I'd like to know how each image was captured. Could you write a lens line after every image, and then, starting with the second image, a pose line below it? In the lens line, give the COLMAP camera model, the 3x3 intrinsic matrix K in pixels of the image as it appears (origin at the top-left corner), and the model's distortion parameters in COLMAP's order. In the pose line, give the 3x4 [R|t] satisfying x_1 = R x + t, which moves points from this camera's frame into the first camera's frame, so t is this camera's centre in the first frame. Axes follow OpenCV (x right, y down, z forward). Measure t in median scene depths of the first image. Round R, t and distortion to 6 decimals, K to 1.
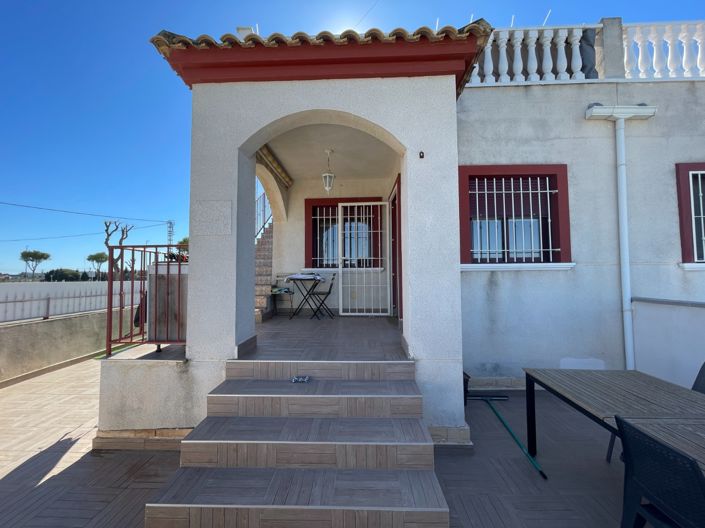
lens RADIAL K [[284.1, 0, 352.5], [0, 284.1, 264.0], [0, 0, 1]] dist [-0.000643, -0.000502]
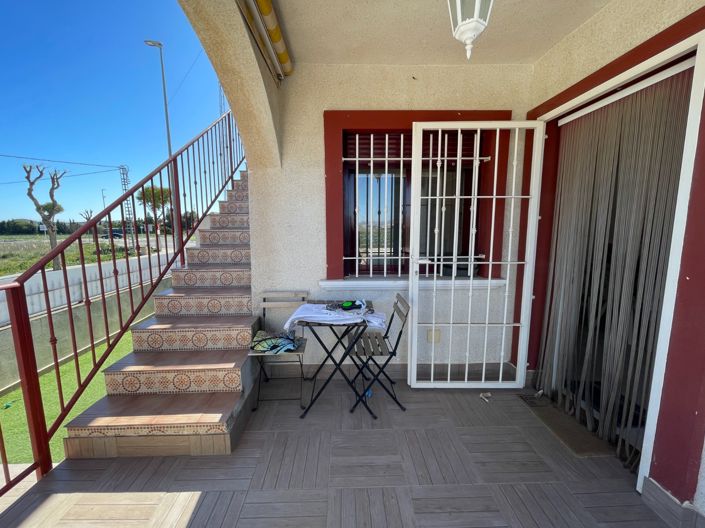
lens RADIAL K [[284.1, 0, 352.5], [0, 284.1, 264.0], [0, 0, 1]] dist [-0.000643, -0.000502]
pose [[0.997971, -0.005912, 0.063401, -0.154923], [-0.004949, 0.985468, 0.169790, -0.083515], [-0.063484, -0.169759, 0.983439, 0.564446]]
